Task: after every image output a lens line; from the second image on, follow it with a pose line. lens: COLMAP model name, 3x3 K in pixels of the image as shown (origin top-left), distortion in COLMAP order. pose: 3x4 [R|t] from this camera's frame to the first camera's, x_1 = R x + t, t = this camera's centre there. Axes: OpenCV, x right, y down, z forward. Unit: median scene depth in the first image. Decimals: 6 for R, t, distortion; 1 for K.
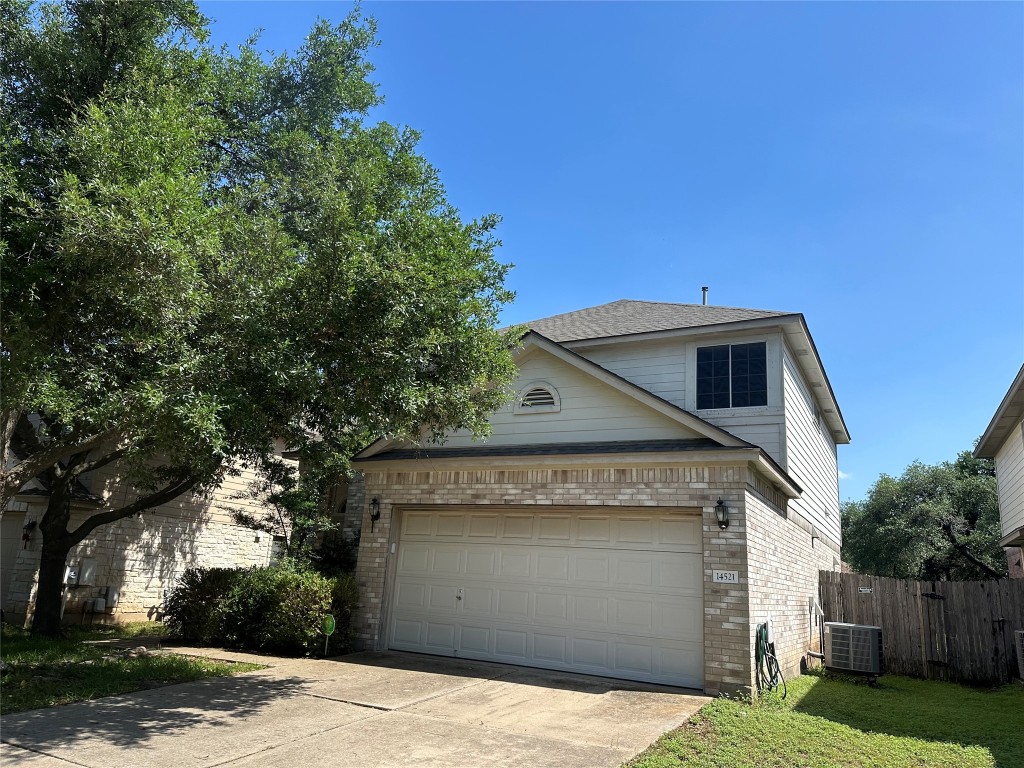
lens RADIAL K [[711.8, 0, 492.1], [0, 711.8, 383.3], [0, 0, 1]] dist [0.095762, -0.132617]
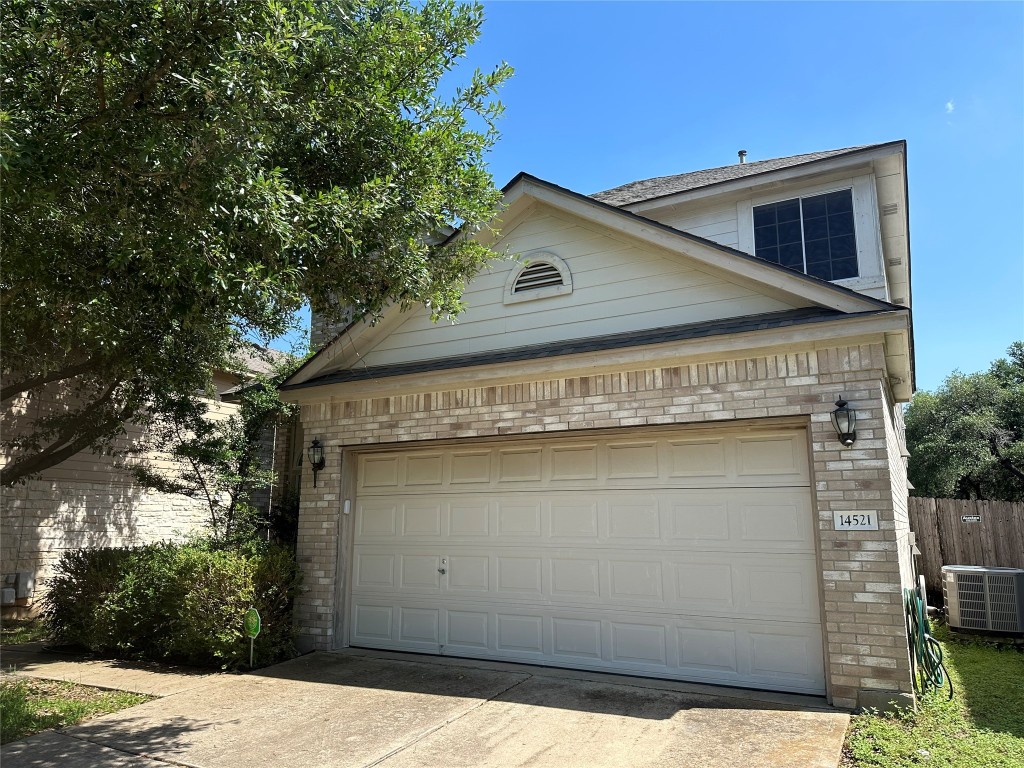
lens RADIAL K [[711.8, 0, 492.1], [0, 711.8, 383.3], [0, 0, 1]] dist [0.095762, -0.132617]
pose [[0.998000, -0.063207, 0.000081, 0.014409], [0.063042, 0.995493, 0.070847, 0.071198], [-0.004558, -0.070700, 0.997487, 0.319501]]
